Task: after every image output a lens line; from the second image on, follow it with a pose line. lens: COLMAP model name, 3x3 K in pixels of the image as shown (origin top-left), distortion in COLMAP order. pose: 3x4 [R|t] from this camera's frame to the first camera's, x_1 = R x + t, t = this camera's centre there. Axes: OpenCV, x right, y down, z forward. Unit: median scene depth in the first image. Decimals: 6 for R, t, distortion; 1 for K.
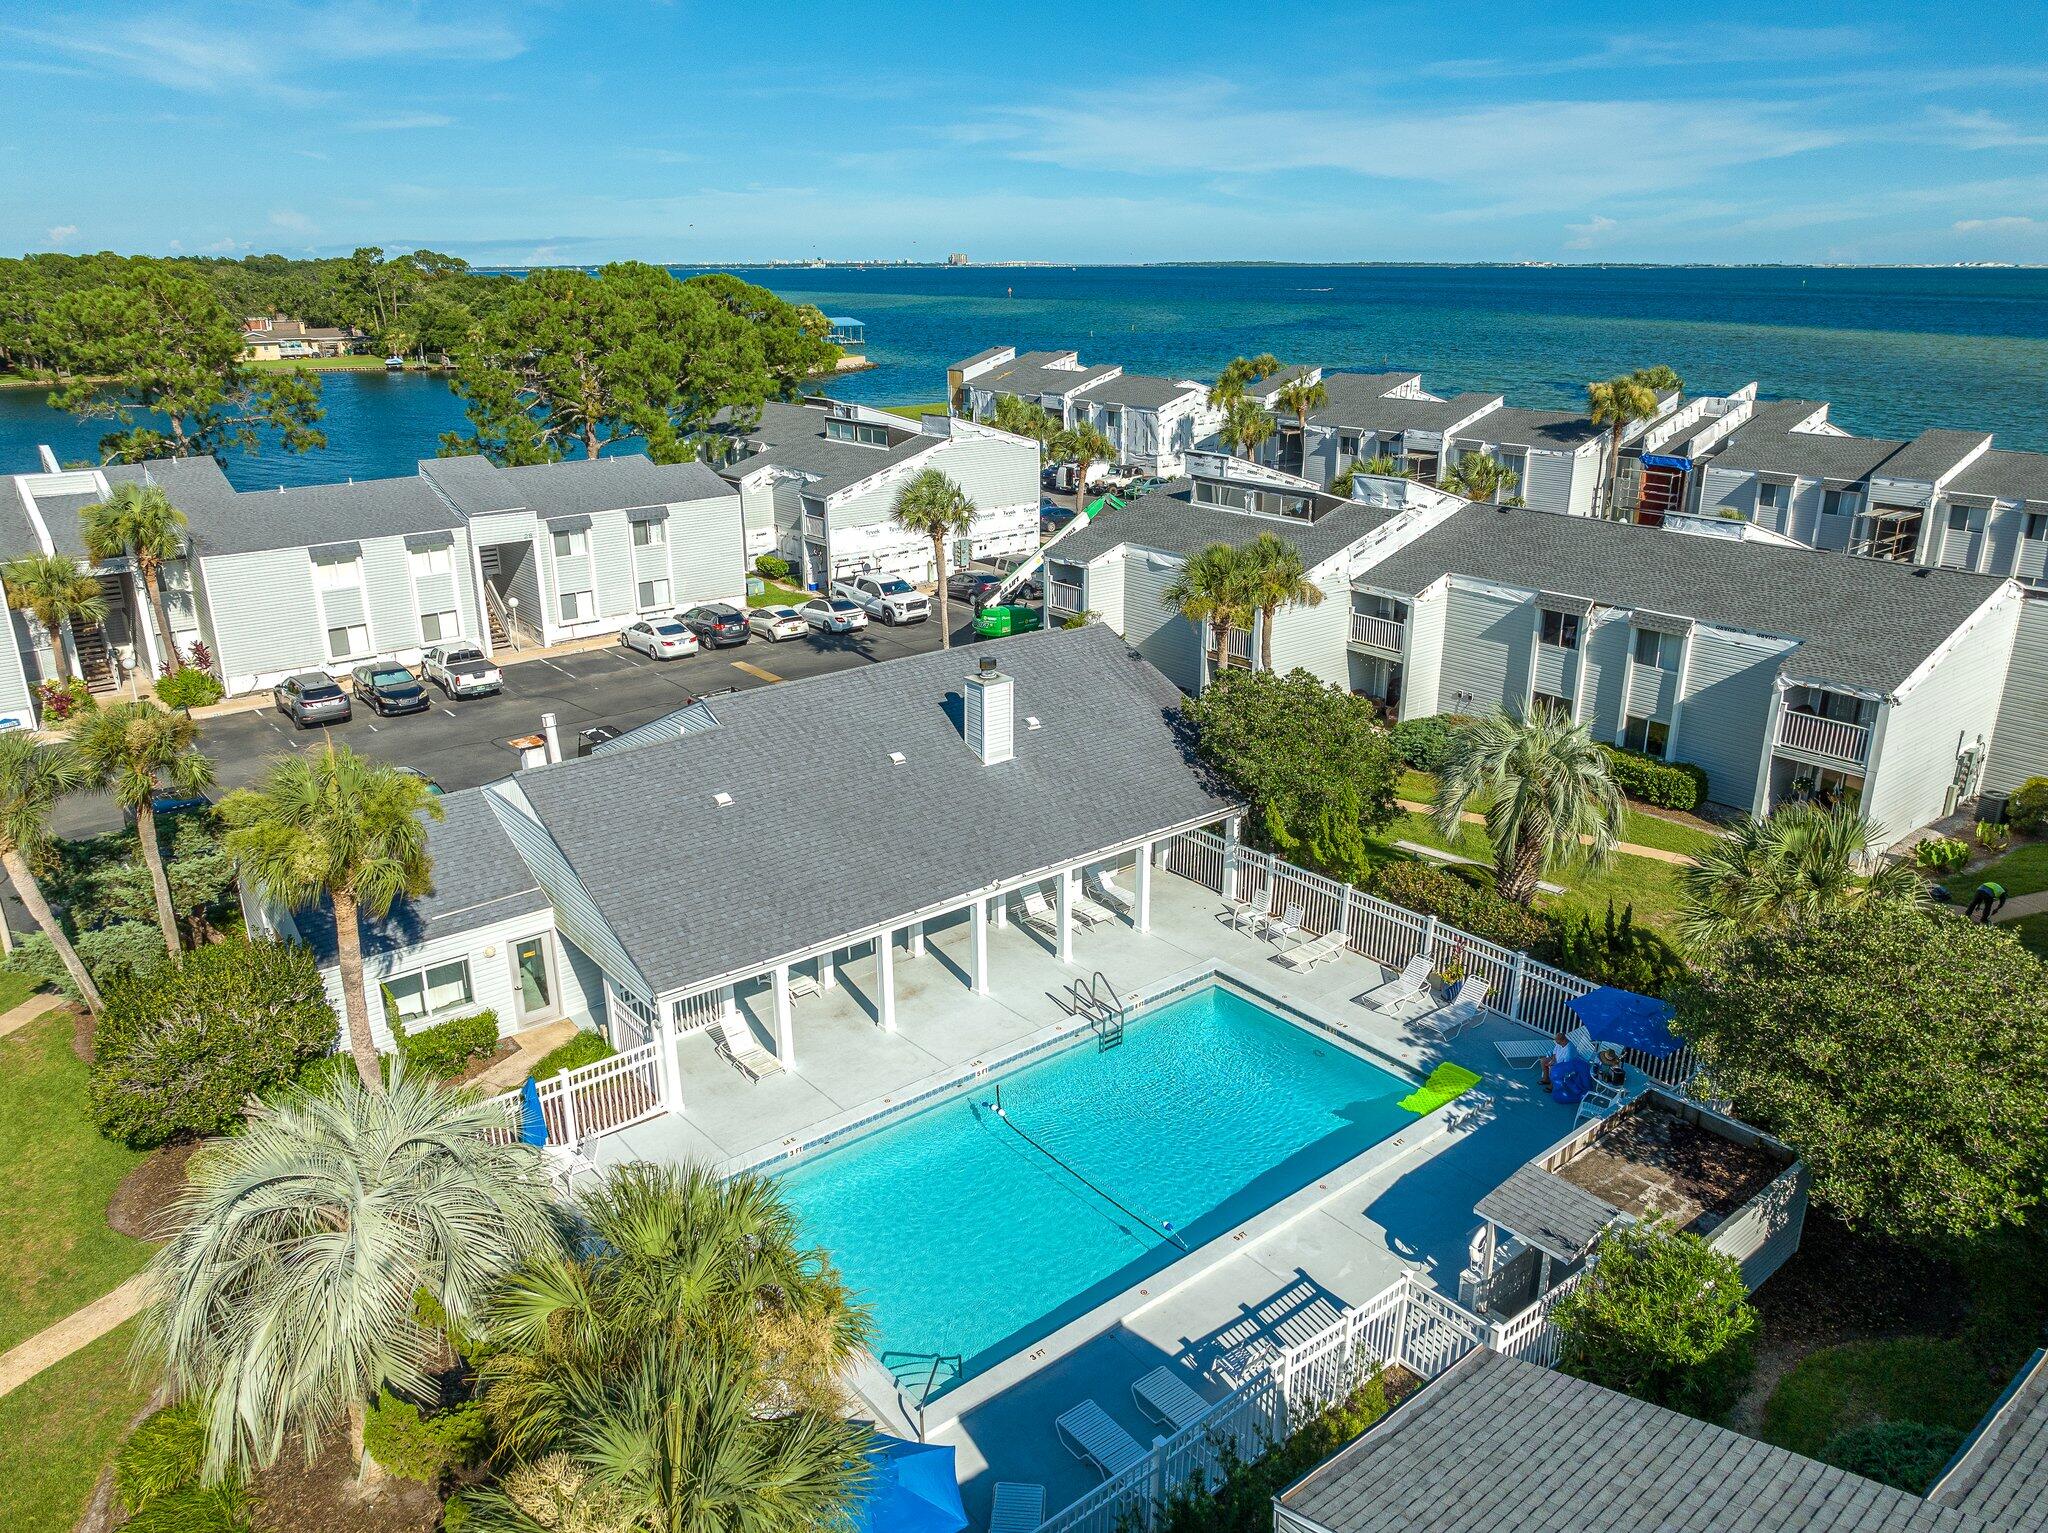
lens RADIAL K [[1439.5, 0, 1026.8], [0, 1439.5, 768.1], [0, 0, 1]] dist [-0.034393, 0.021927]
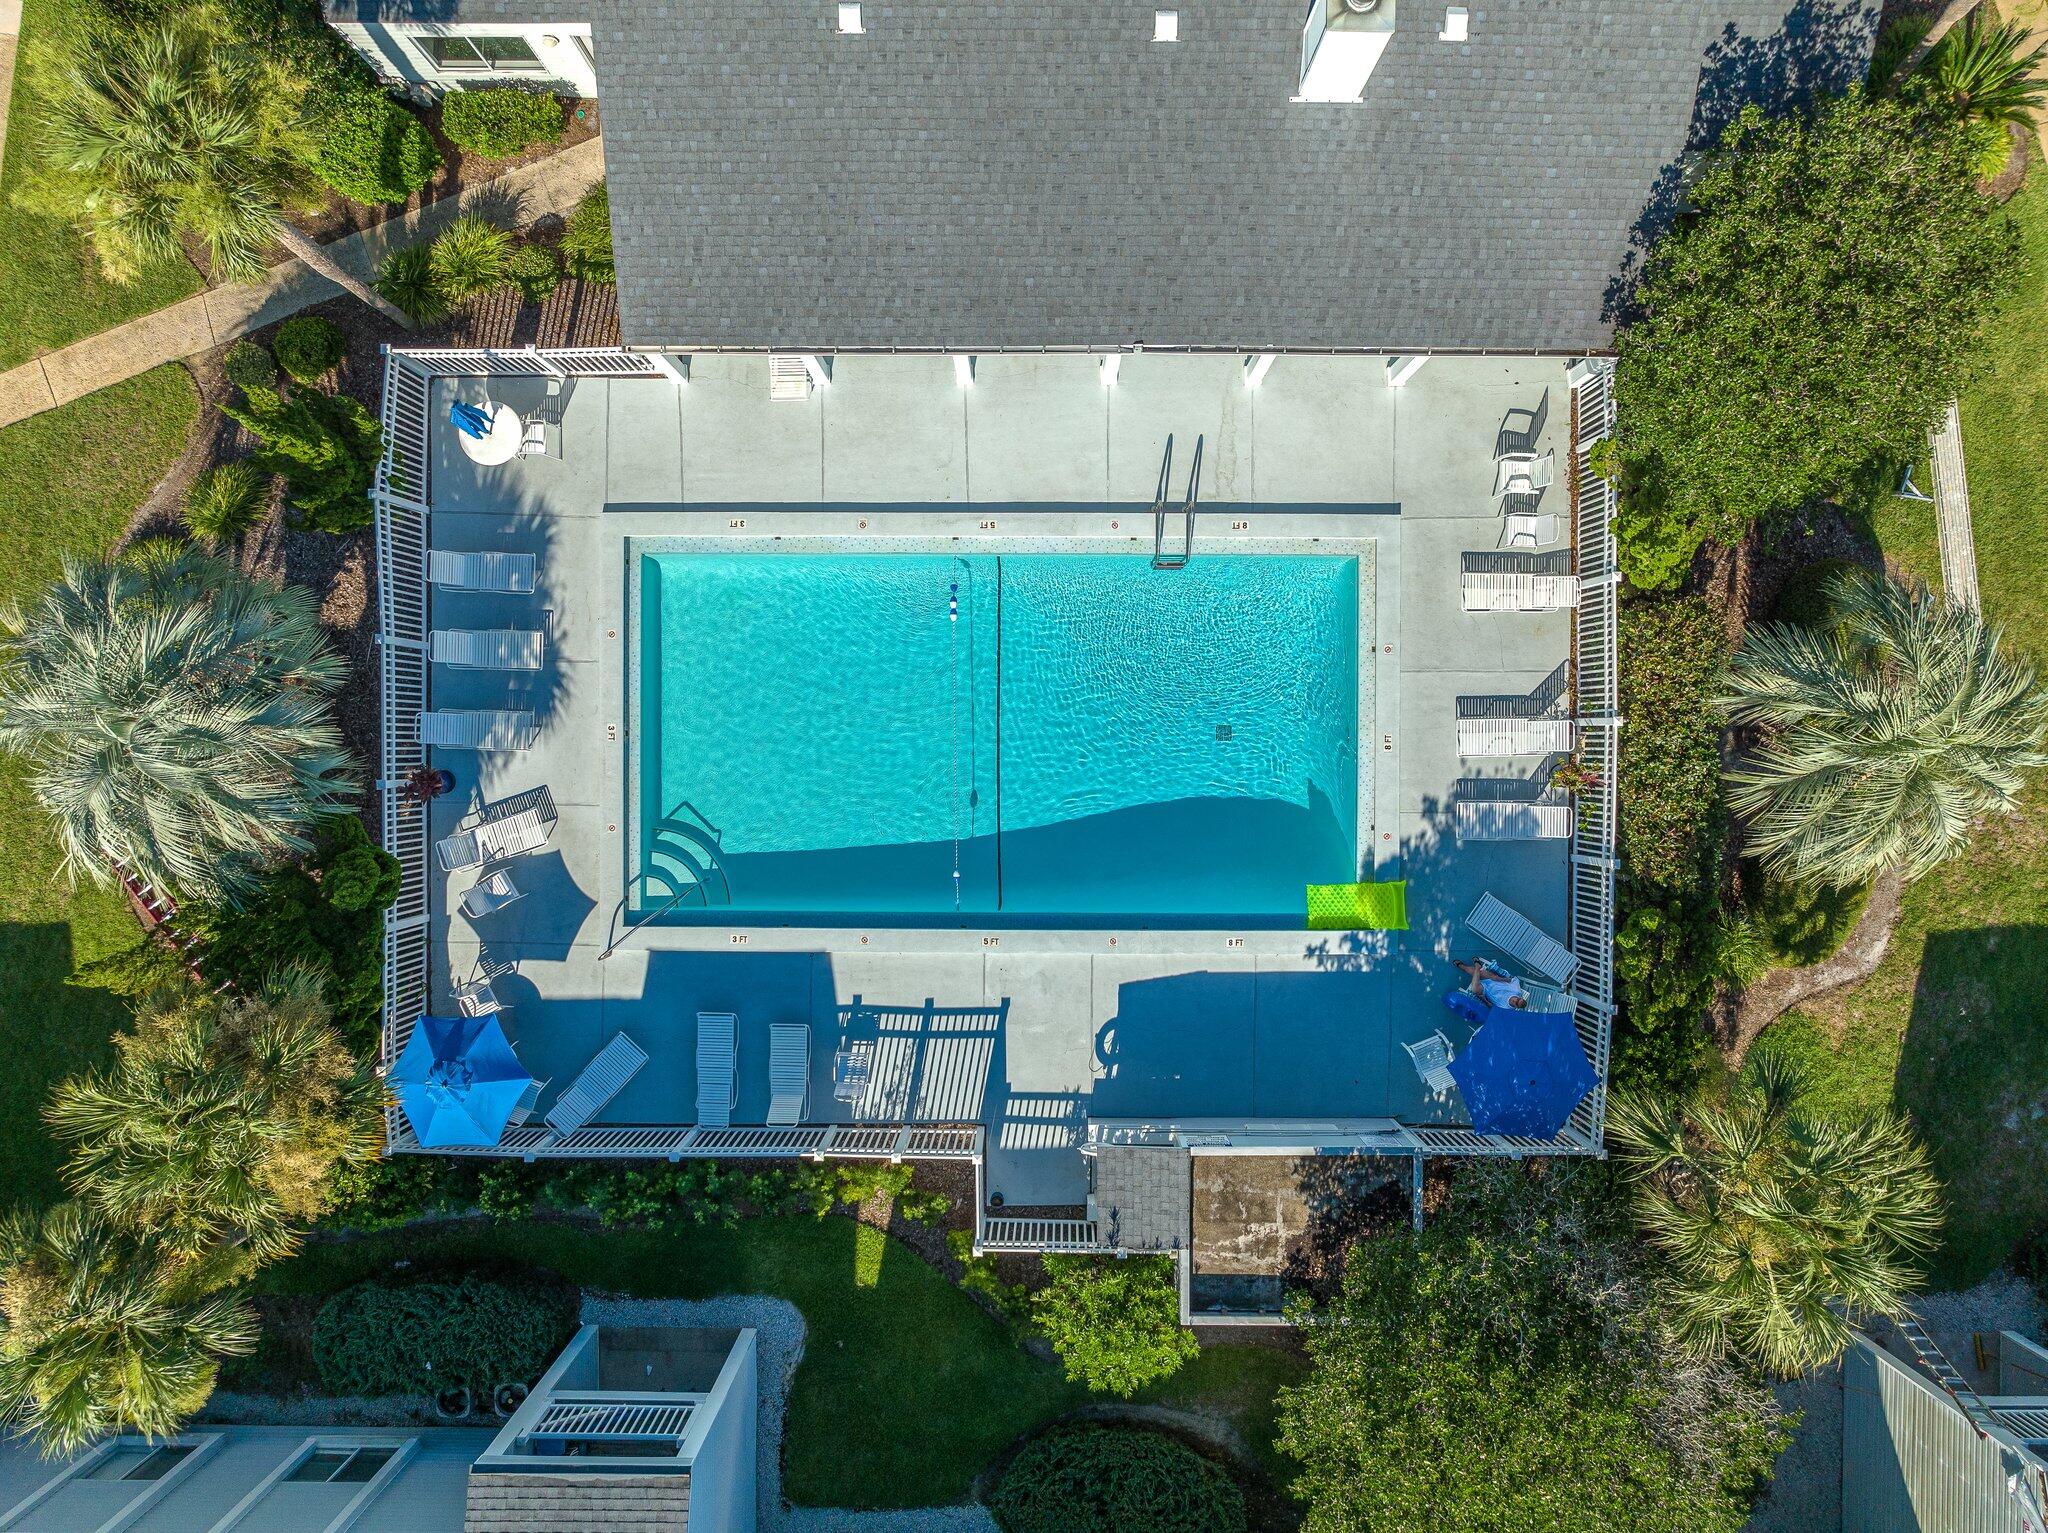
lens RADIAL K [[1439.5, 0, 1026.8], [0, 1439.5, 768.1], [0, 0, 1]] dist [-0.034393, 0.021927]
pose [[0.775519, 0.631233, 0.010679, 0.051600], [-0.213215, 0.245956, 0.945540, -0.452806], [0.594230, -0.735561, 0.325332, 0.502640]]
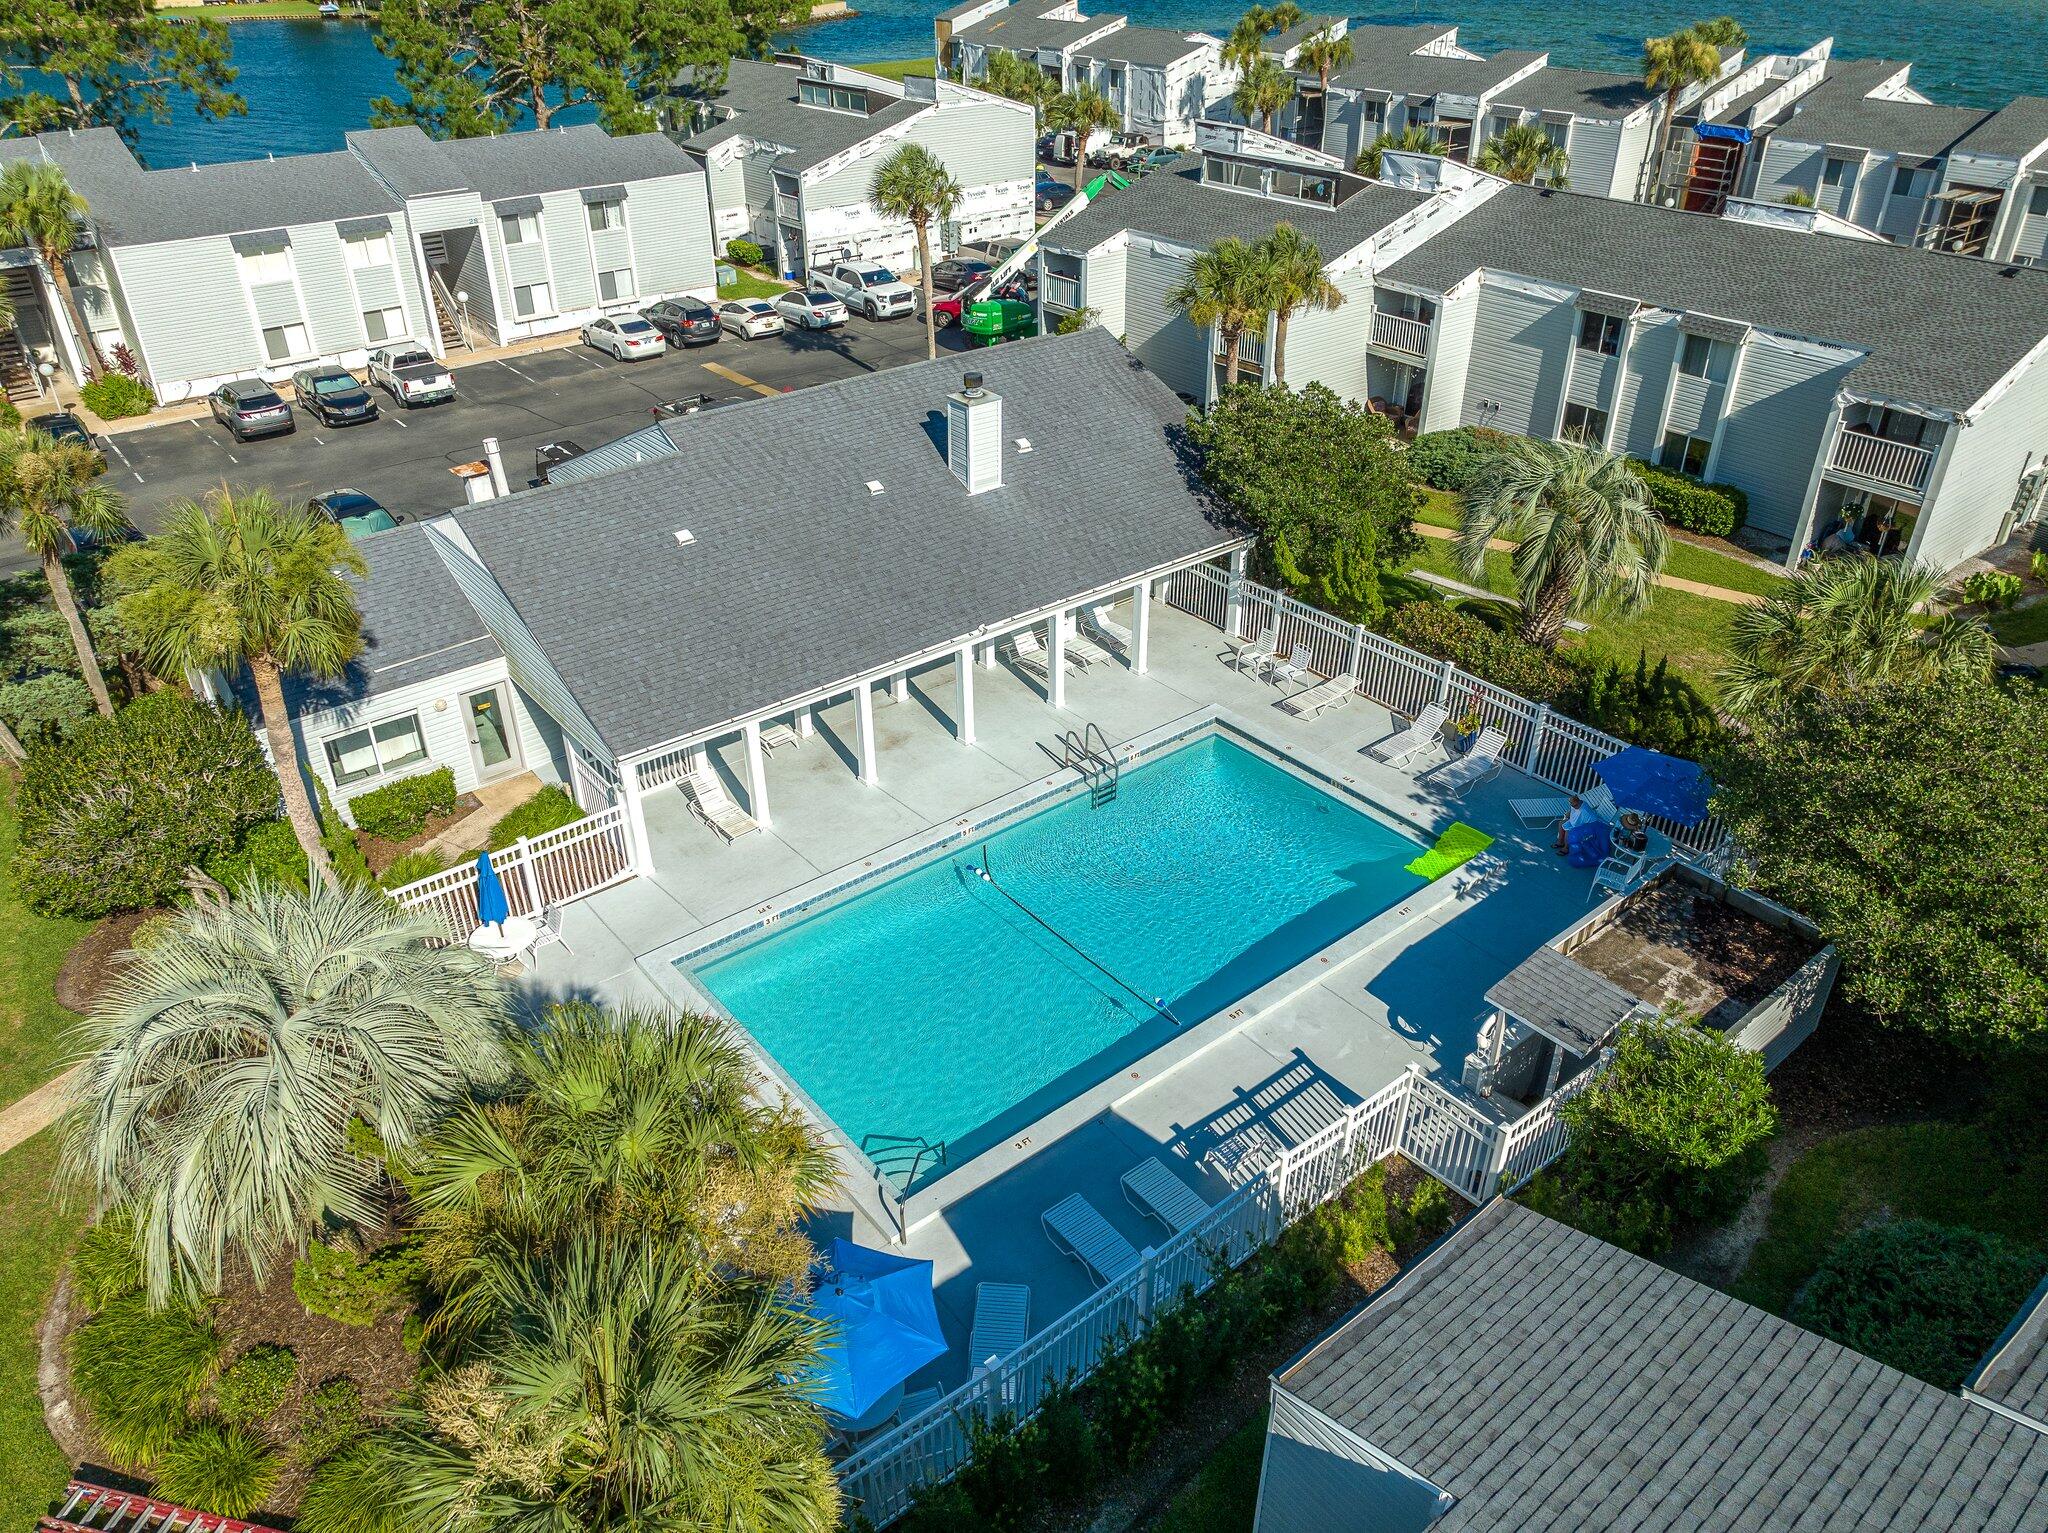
lens RADIAL K [[1439.5, 0, 1026.8], [0, 1439.5, 768.1], [0, 0, 1]] dist [-0.034393, 0.021927]
pose [[0.999998, -0.000329, 0.001766, 0.004750], [-0.000053, 0.977219, 0.212235, -0.024639], [-0.001795, -0.212235, 0.977217, 0.063980]]
